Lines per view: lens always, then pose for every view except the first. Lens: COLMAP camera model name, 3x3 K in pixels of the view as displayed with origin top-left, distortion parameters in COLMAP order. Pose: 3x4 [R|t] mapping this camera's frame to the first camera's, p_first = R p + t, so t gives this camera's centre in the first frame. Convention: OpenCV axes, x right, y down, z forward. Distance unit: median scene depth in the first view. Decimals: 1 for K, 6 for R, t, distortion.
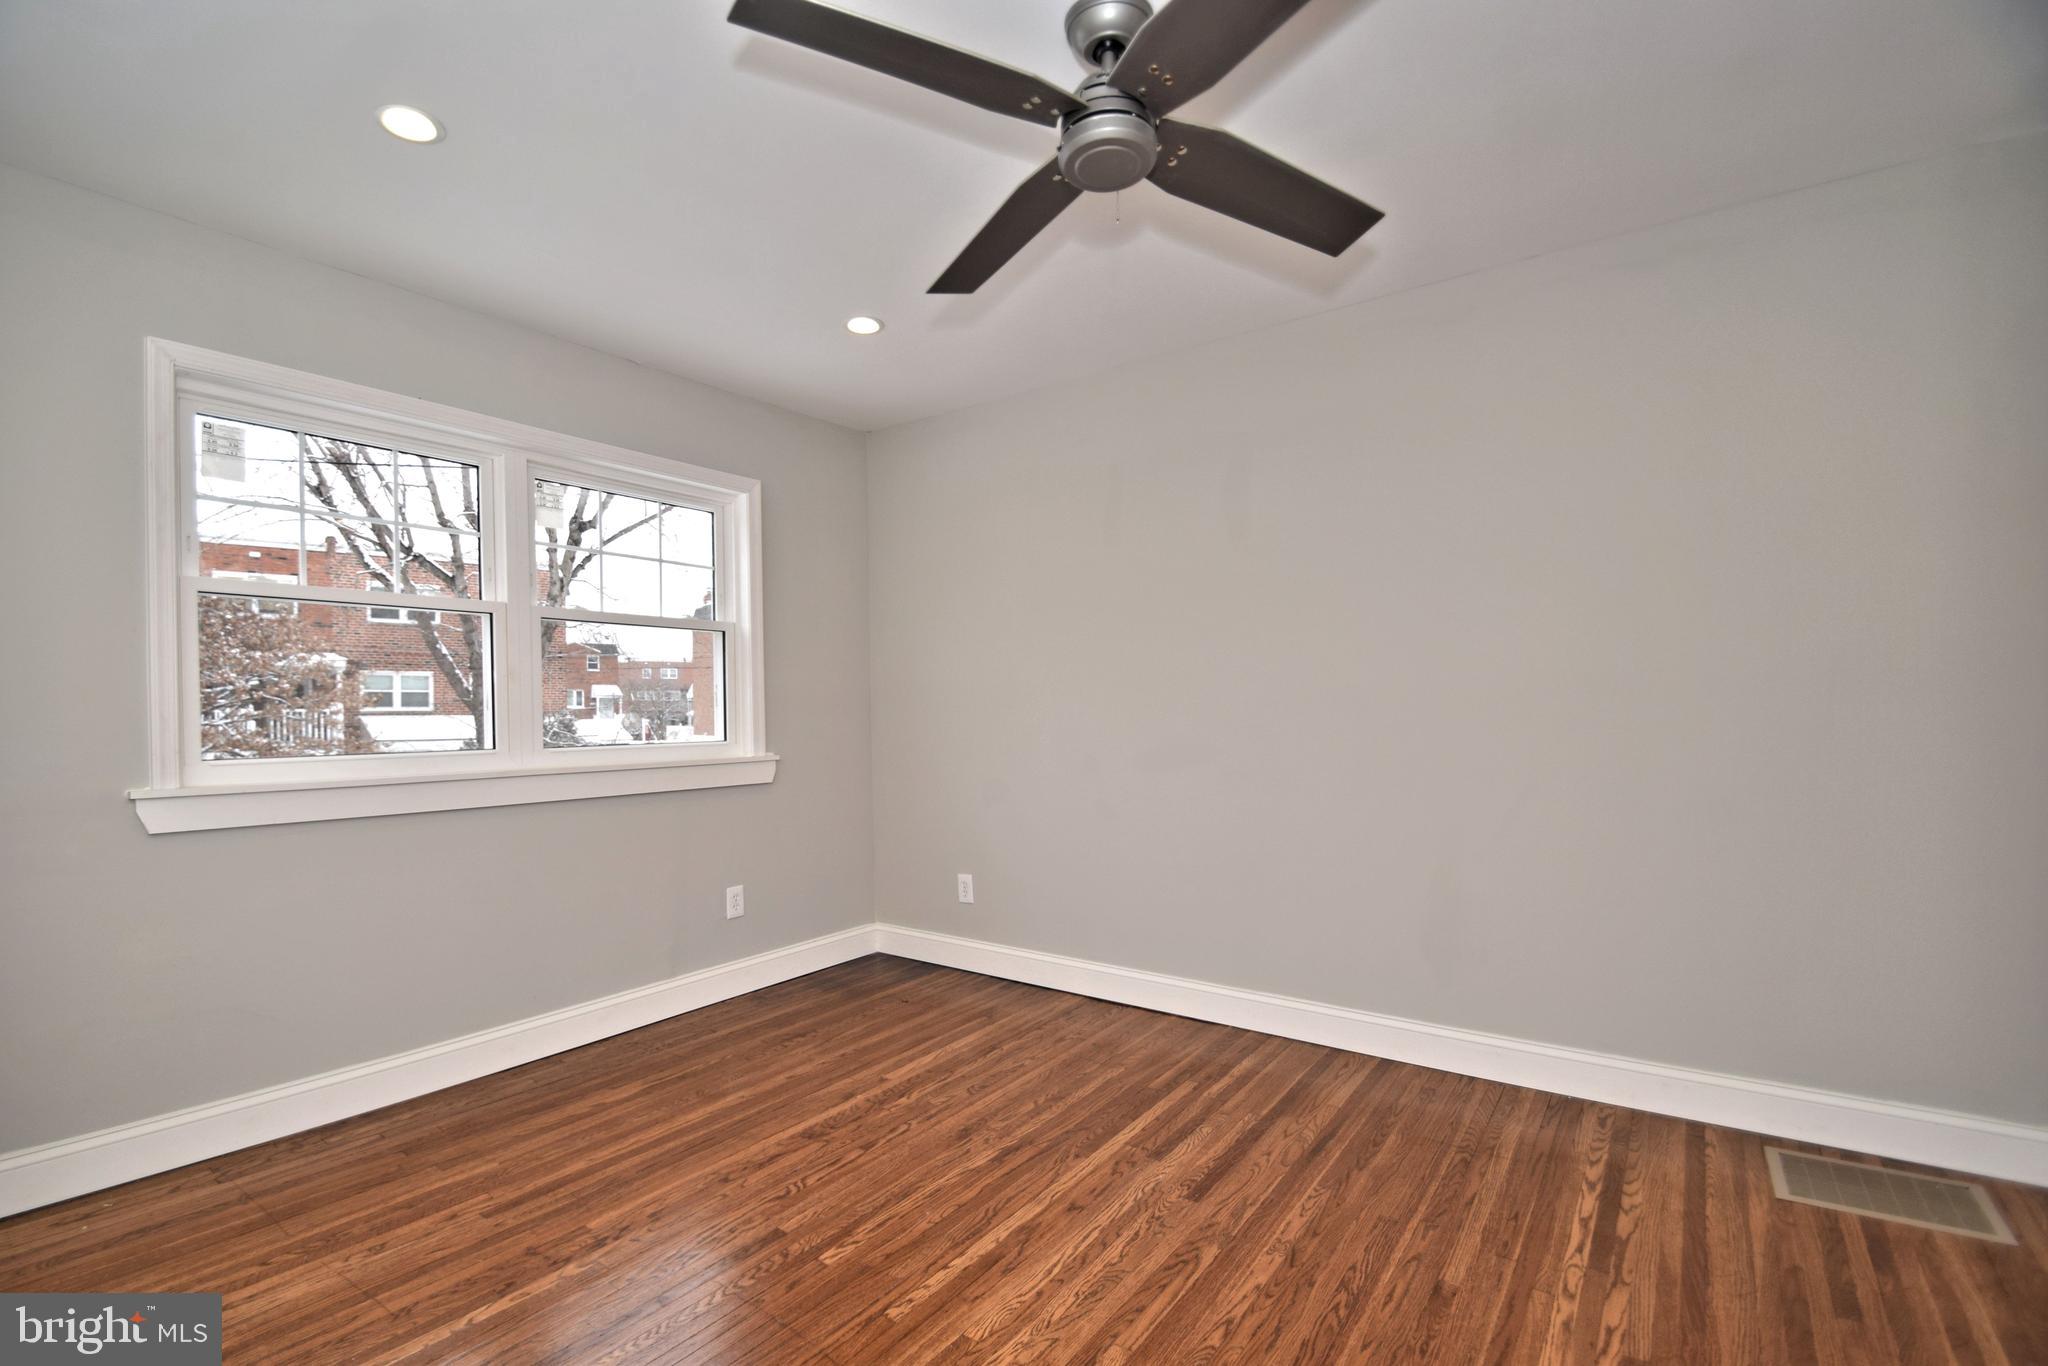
lens RADIAL K [[920.7, 0, 979.6], [0, 920.7, 714.6], [0, 0, 1]] dist [0.017572, -0.022930]
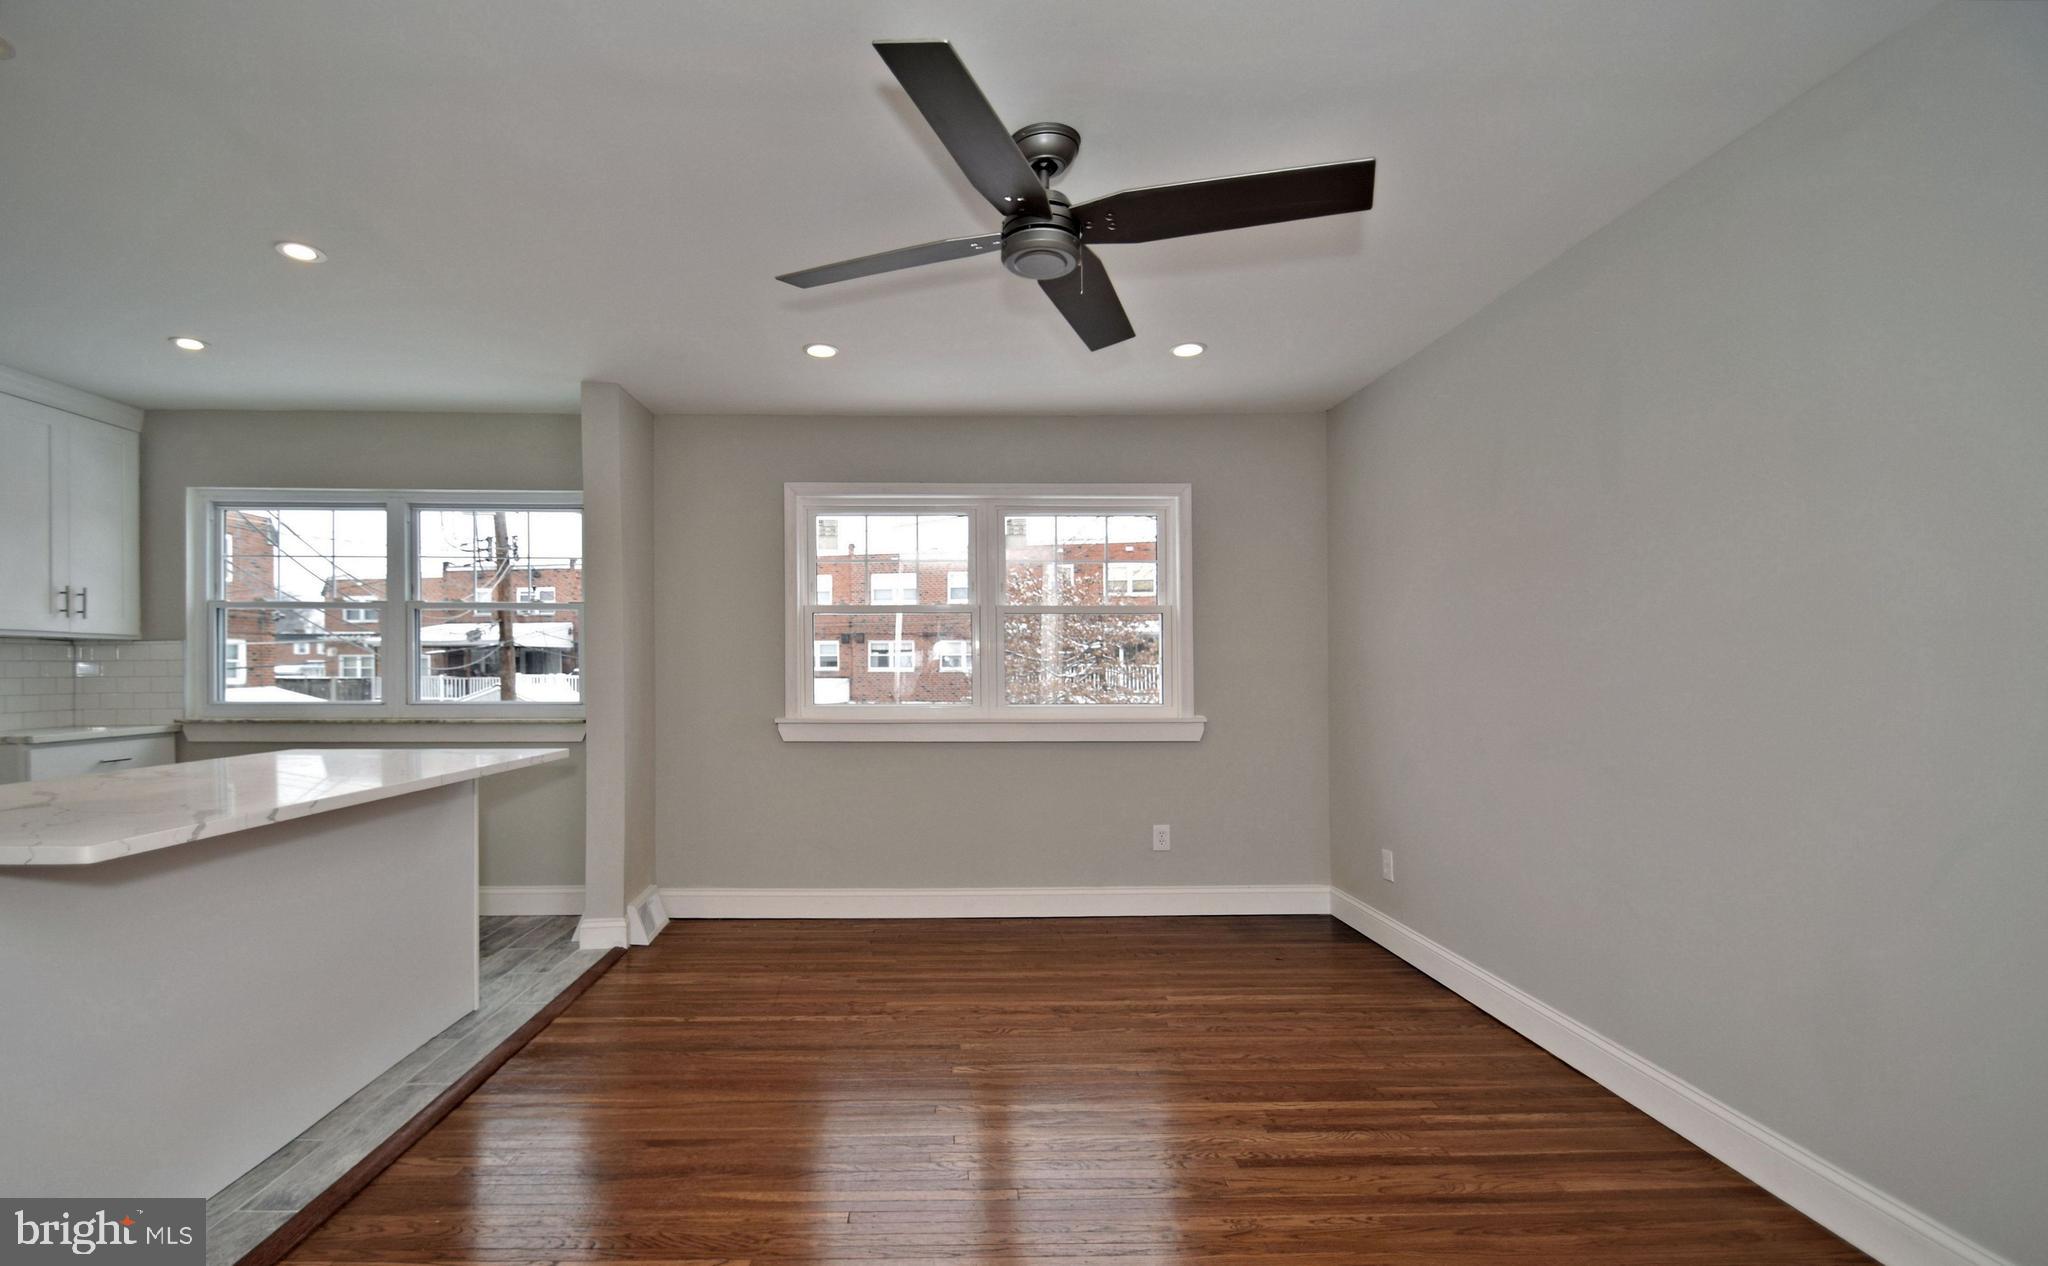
lens RADIAL K [[870.8, 0, 962.7], [0, 870.8, 685.2], [0, 0, 1]] dist [0.015760, -0.000314]
pose [[0.636298, 0.024888, -0.771042, 0.630140], [-0.009356, 0.999655, 0.024546, -0.031449], [0.771387, -0.008404, 0.636311, 0.105559]]
